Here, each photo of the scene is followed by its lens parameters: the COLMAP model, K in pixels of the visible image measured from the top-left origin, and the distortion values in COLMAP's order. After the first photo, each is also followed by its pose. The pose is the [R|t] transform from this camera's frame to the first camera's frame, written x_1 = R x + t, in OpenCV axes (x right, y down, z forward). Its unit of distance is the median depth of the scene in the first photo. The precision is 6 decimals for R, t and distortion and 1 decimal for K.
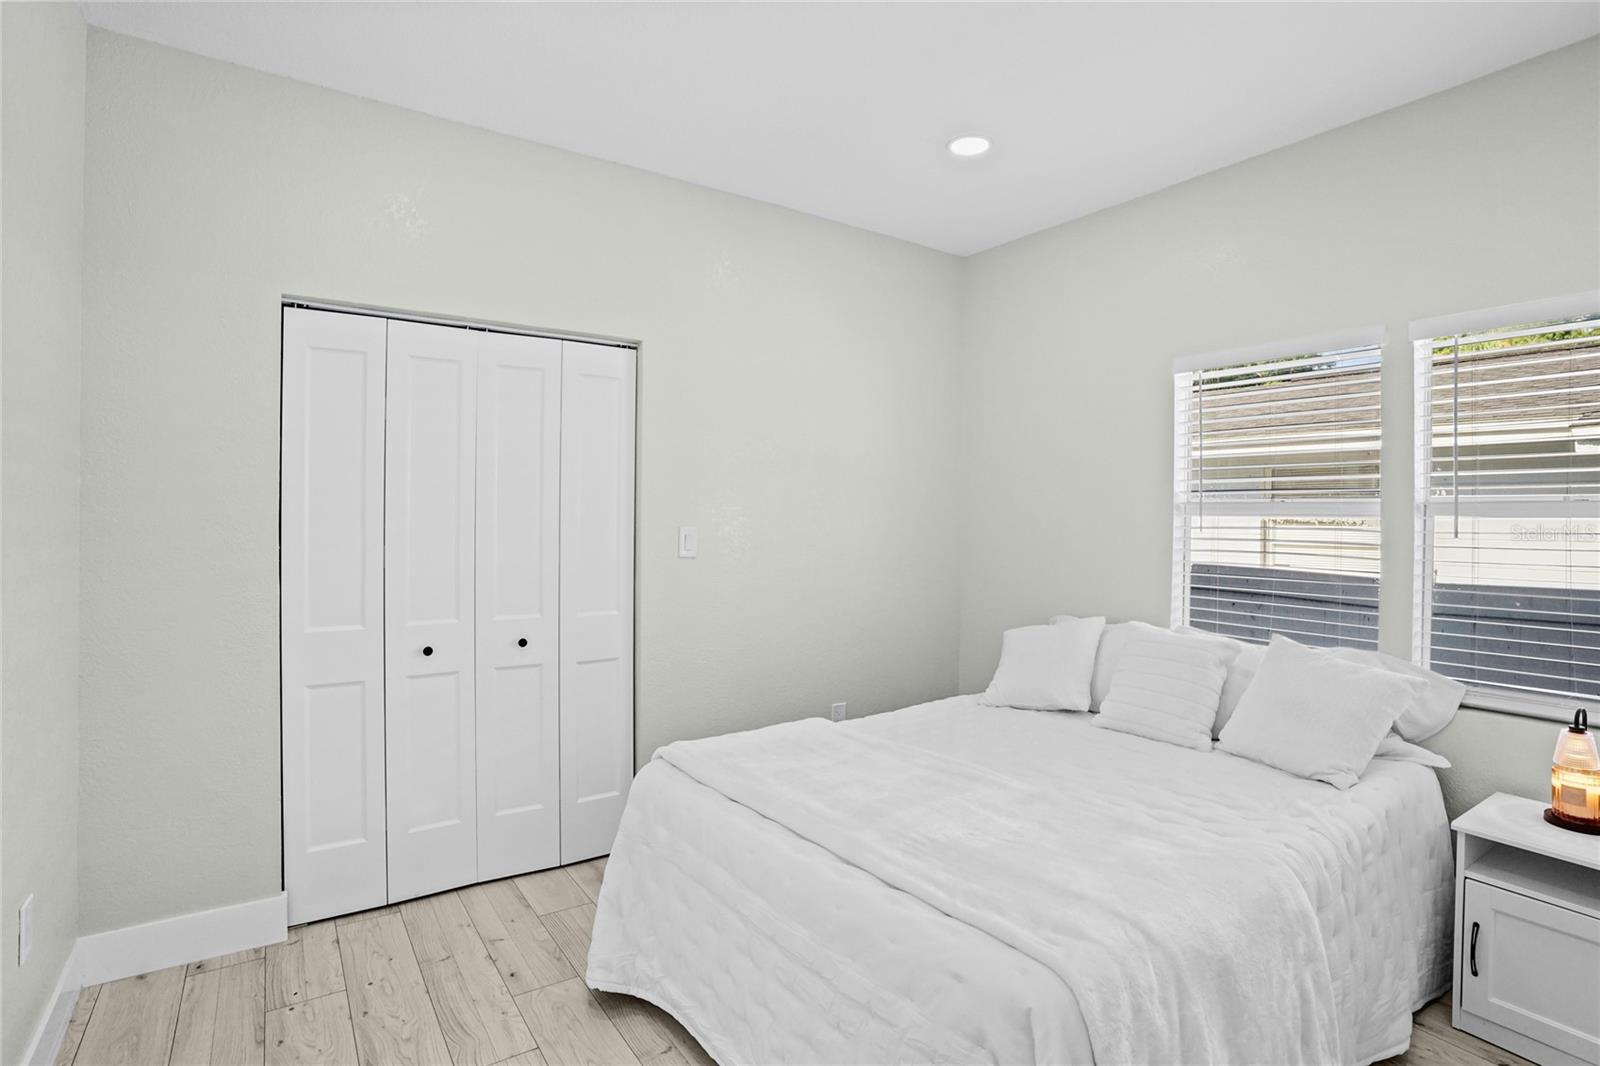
lens RADIAL K [[797.6, 0, 809.4], [0, 797.6, 523.3], [0, 0, 1]] dist [-0.031906, 0.001891]
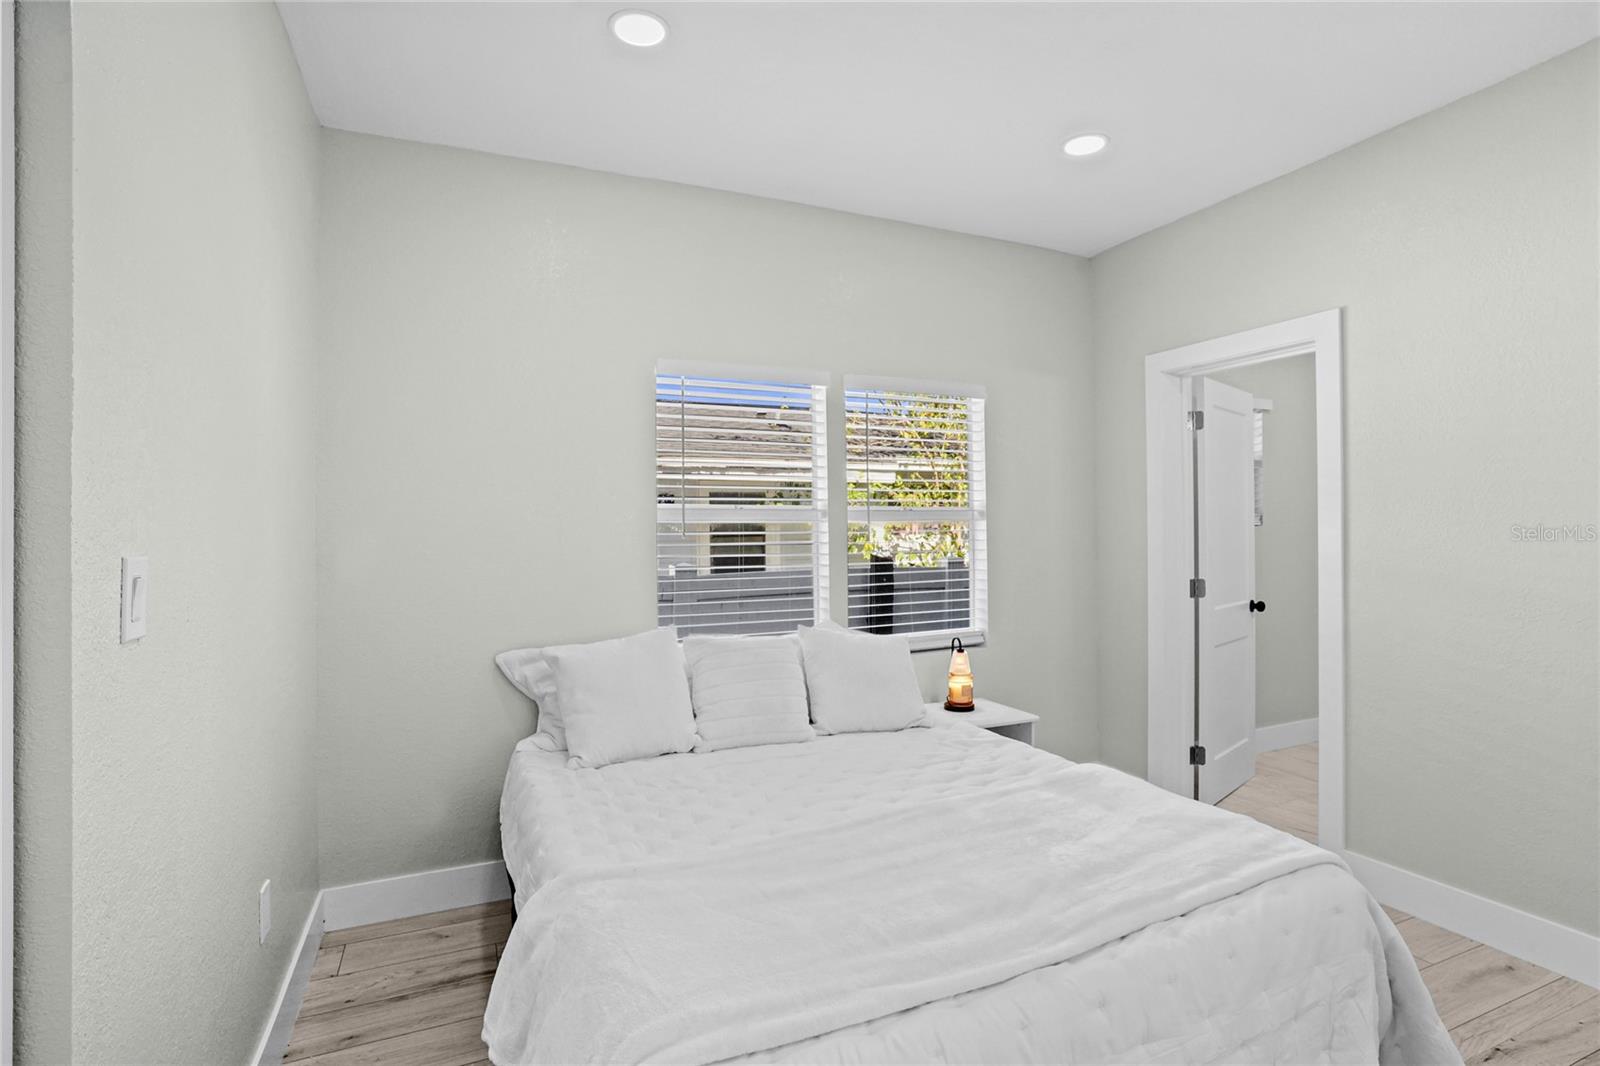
lens RADIAL K [[797.6, 0, 802.2], [0, 797.6, 534.0], [0, 0, 1]] dist [-0.031906, 0.001891]
pose [[0.187372, -0.020850, 0.982068, -0.700696], [0.015759, 0.999710, 0.018217, -0.014596], [-0.982163, 0.012063, 0.187646, 0.986499]]
